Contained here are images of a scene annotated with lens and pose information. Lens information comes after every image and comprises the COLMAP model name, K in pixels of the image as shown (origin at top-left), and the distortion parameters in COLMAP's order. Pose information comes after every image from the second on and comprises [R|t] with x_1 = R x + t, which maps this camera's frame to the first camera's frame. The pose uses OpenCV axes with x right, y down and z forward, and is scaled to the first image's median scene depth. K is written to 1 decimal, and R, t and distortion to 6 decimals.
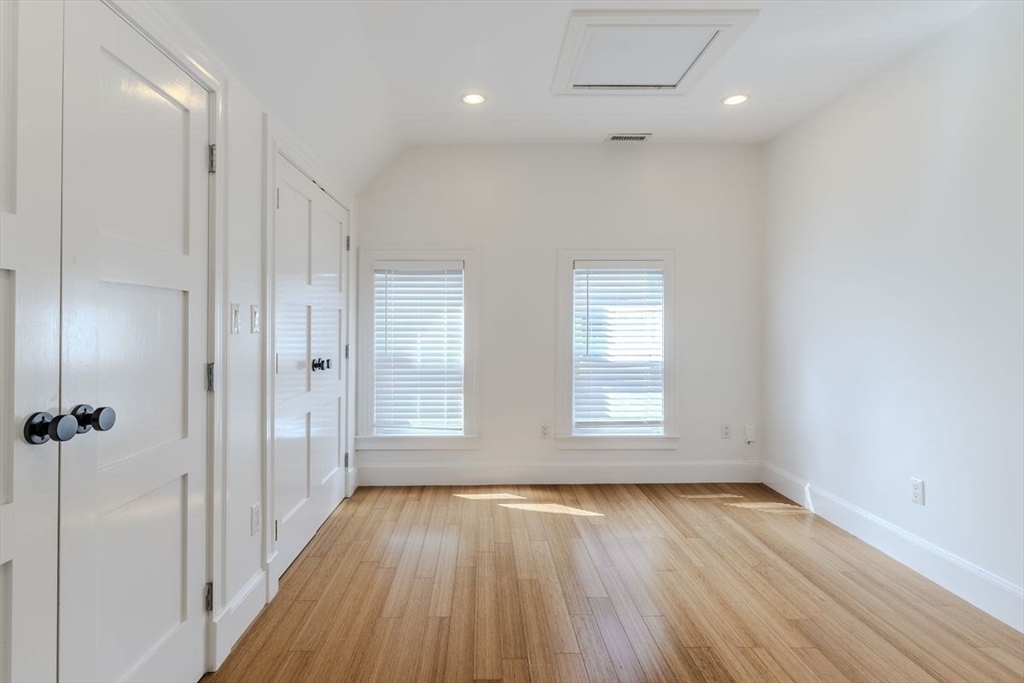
lens RADIAL K [[517.0, 0, 506.3], [0, 517.0, 333.9], [0, 0, 1]] dist [0.005336, -0.001777]
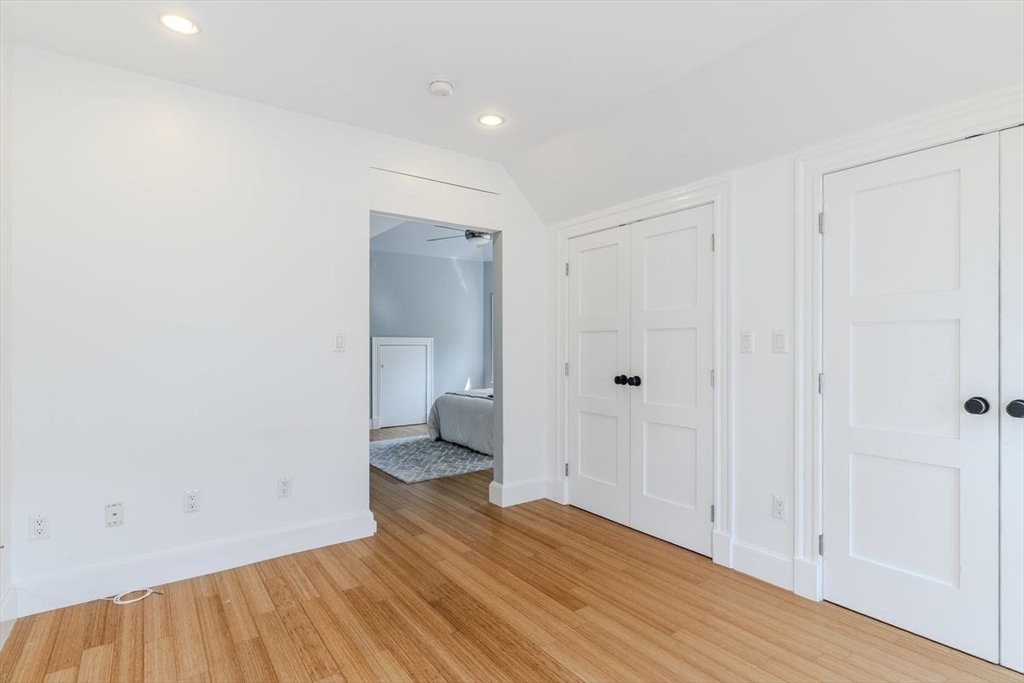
lens RADIAL K [[517.0, 0, 520.6], [0, 517.0, 344.9], [0, 0, 1]] dist [0.005336, -0.001777]
pose [[-0.830794, -0.000956, -0.556578, 0.744276], [-0.010198, 0.999857, 0.013505, -0.037684], [0.556486, 0.016896, -0.830685, 1.771691]]
